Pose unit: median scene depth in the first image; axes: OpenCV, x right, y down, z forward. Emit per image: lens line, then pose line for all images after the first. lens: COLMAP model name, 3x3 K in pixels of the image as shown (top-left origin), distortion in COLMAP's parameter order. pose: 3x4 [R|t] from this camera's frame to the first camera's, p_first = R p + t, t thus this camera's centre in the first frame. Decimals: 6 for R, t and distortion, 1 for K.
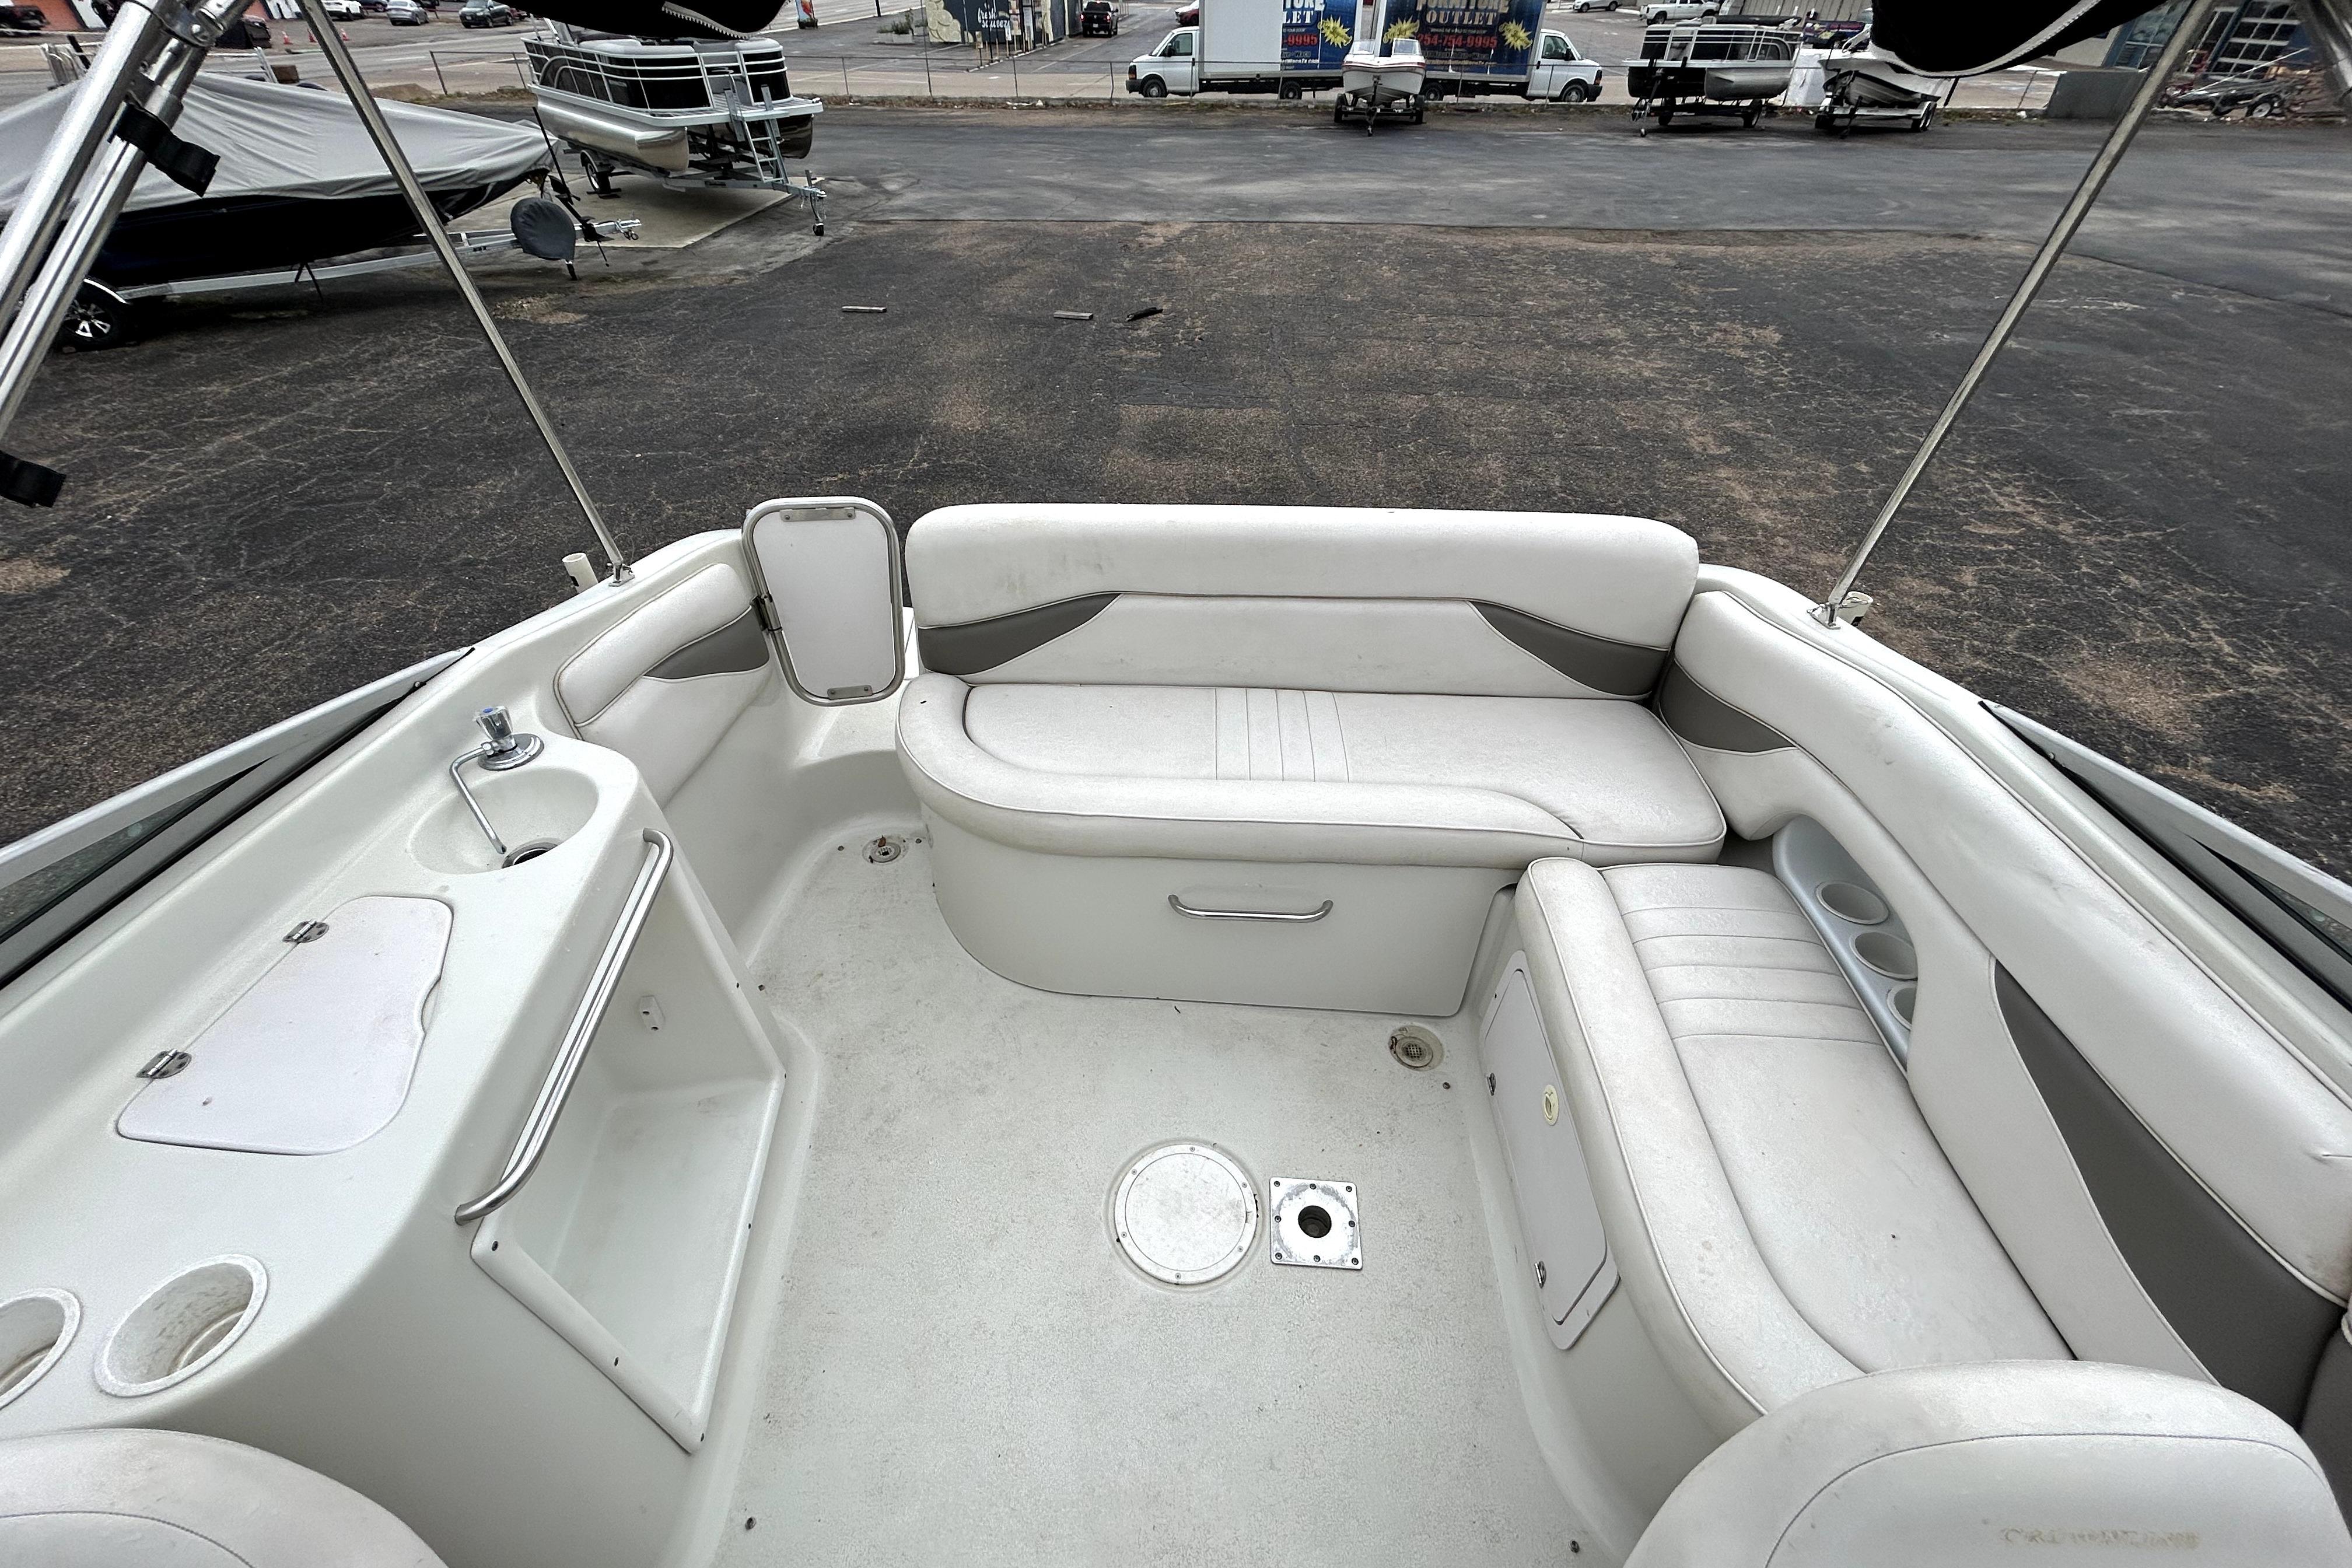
lens RADIAL K [[942.7, 0, 1176.0], [0, 942.7, 784.0], [0, 0, 1]] dist [-0.000006, -0.000106]
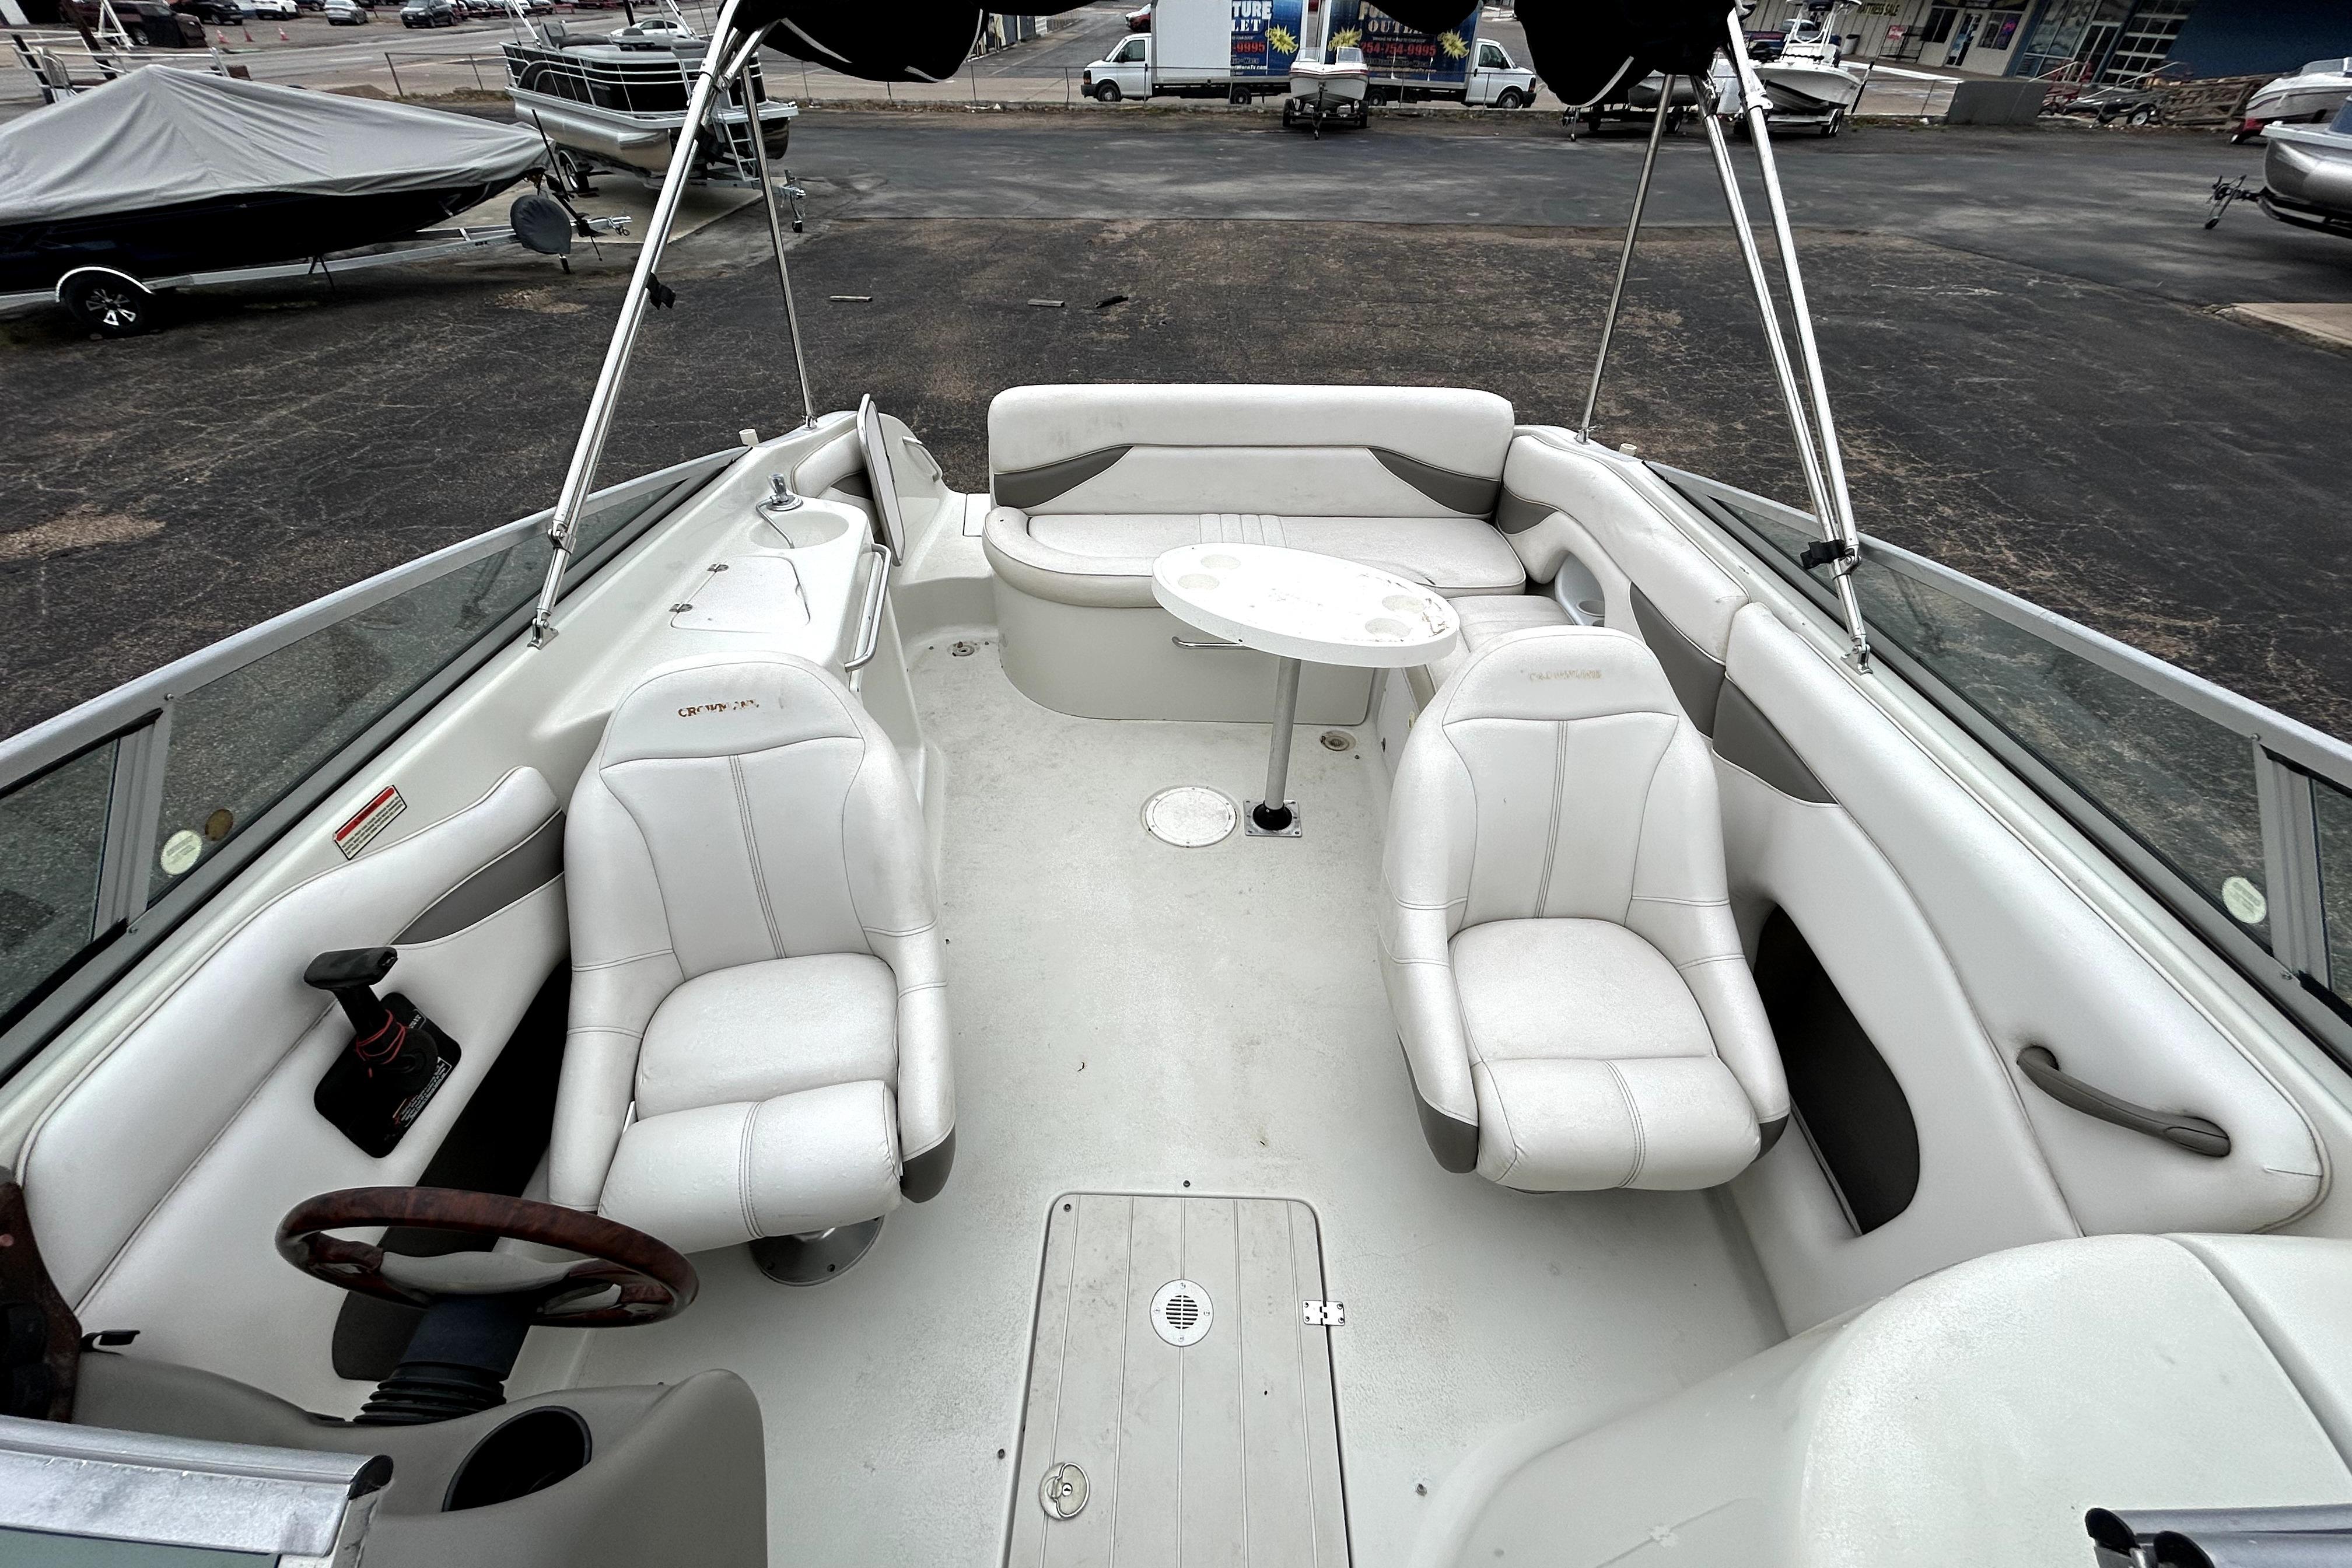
lens RADIAL K [[950.0, 0, 1178.9], [0, 950.0, 789.3], [0, 0, 1]] dist [-0.000863, 0.000310]
pose [[0.998971, -0.023527, 0.038779, -0.010677], [0.023607, 0.999720, -0.001613, 0.062109], [-0.038731, 0.002527, 0.999246, -0.089735]]
